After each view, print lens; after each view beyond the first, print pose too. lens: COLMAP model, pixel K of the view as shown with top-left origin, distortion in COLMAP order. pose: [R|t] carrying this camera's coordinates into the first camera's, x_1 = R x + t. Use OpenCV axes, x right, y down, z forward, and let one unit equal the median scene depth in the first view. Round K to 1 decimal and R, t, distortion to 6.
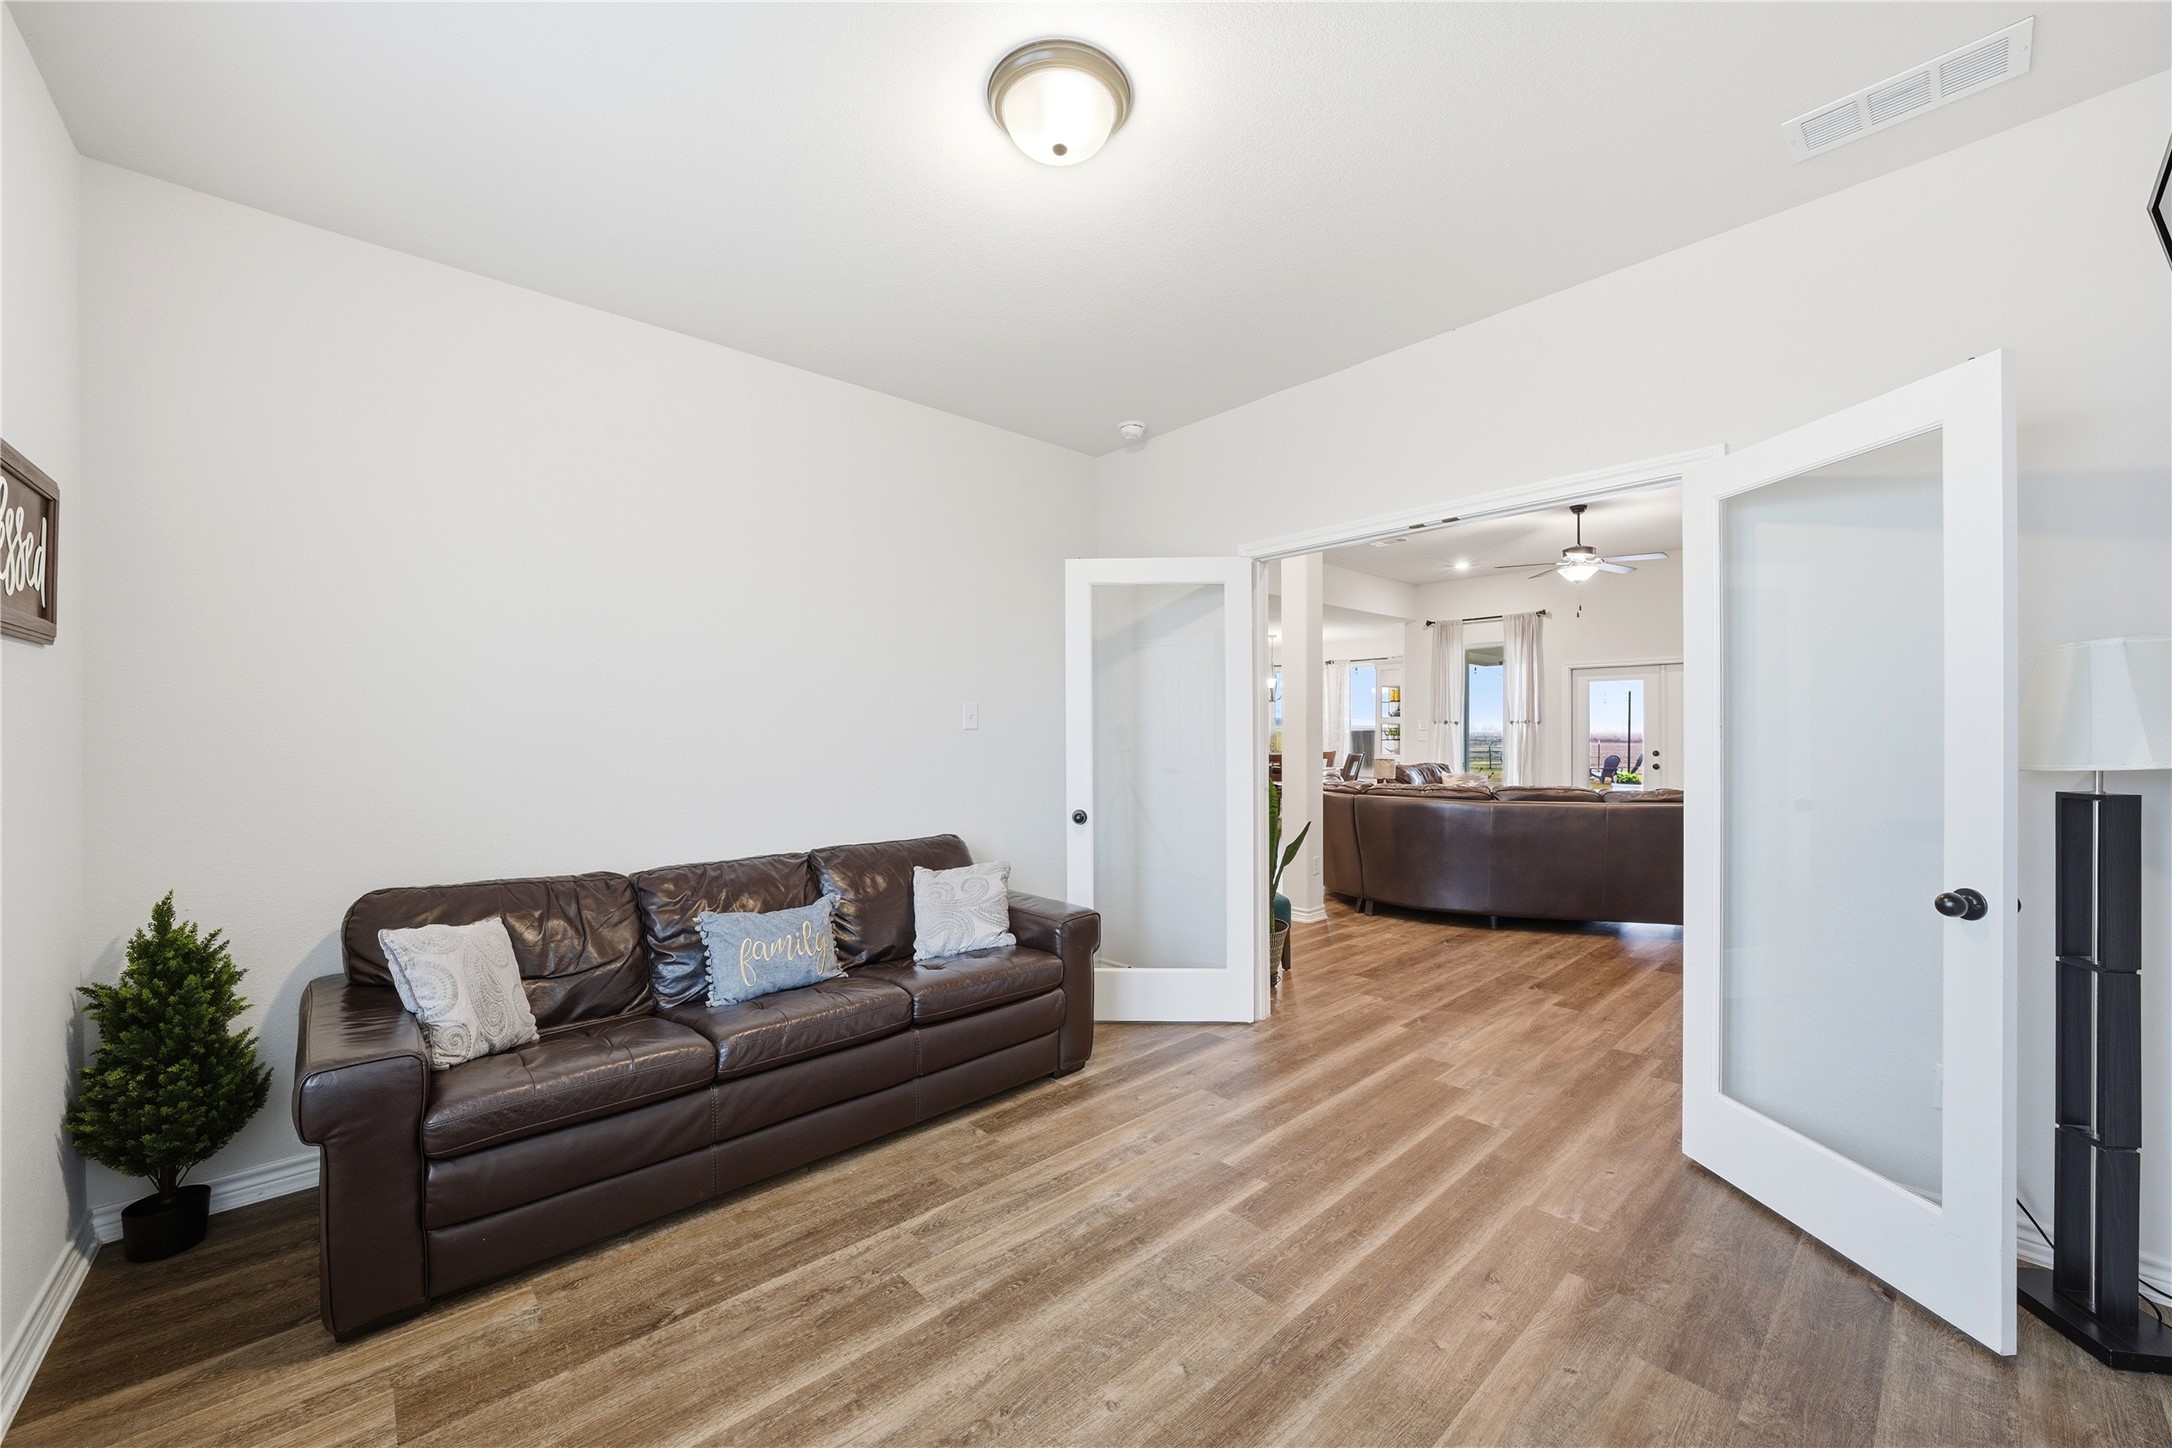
lens RADIAL K [[844.4, 0, 1098.7], [0, 844.4, 736.9], [0, 0, 1]] dist [-0.000468, -0.000043]
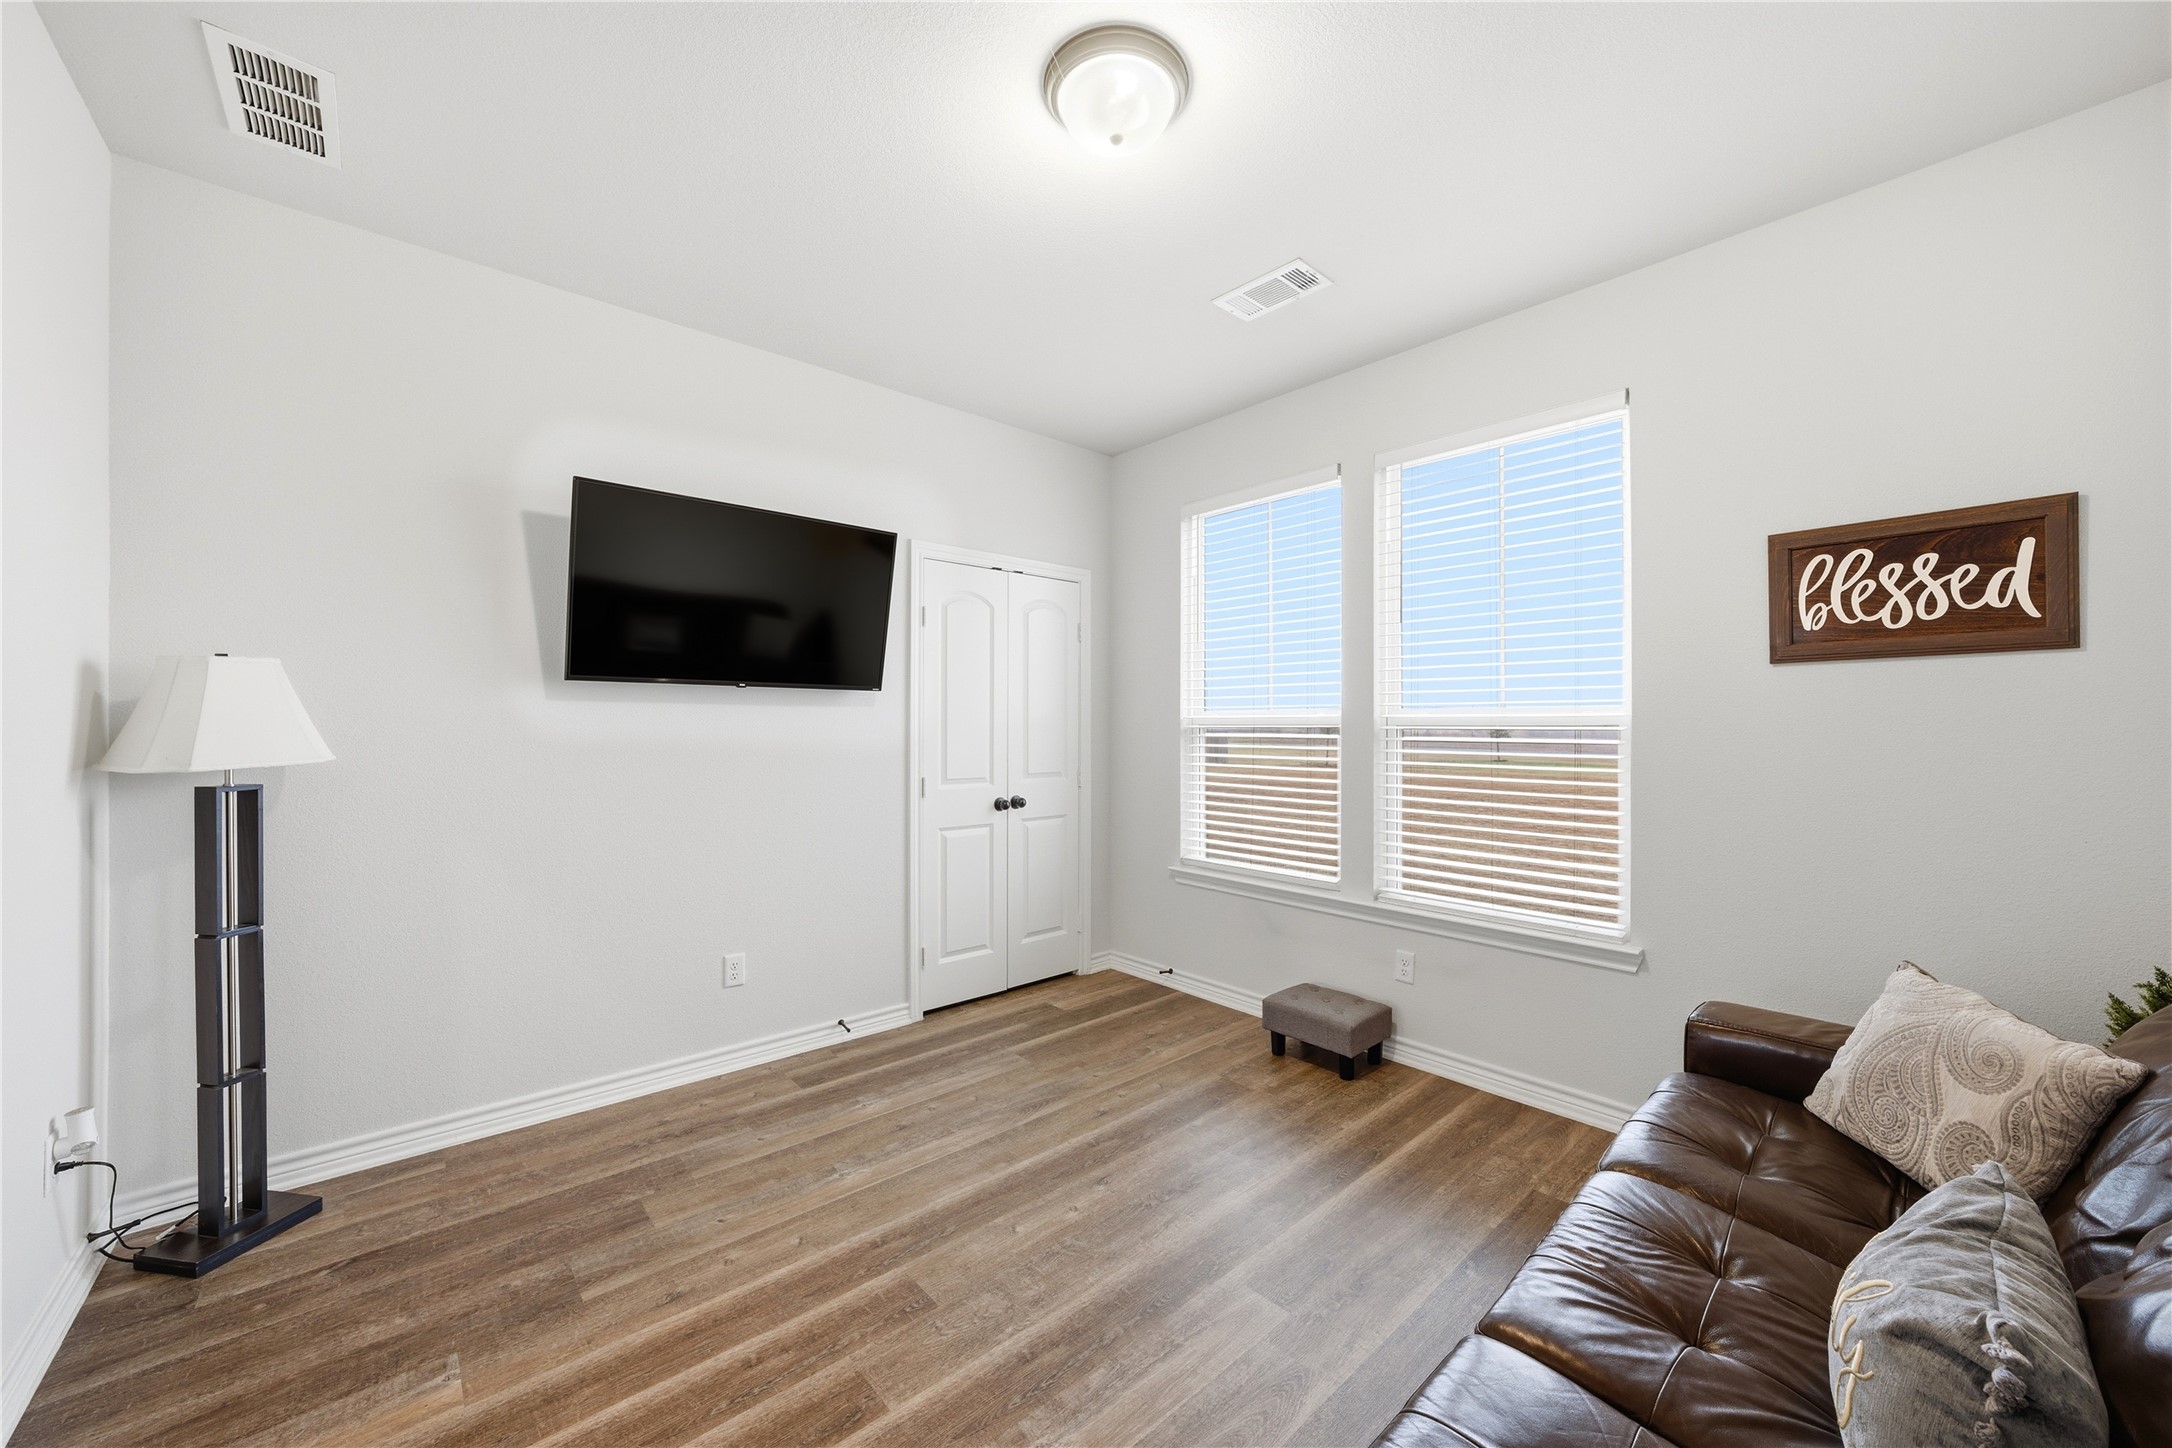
lens RADIAL K [[801.5, 0, 1090.5], [0, 801.5, 732.3], [0, 0, 1]] dist [-0.000689, -0.000018]
pose [[-0.999756, 0.001289, 0.022040, -0.036040], [0.001396, 0.999987, 0.004871, -0.010136], [-0.022034, 0.004900, -0.999745, 1.936394]]
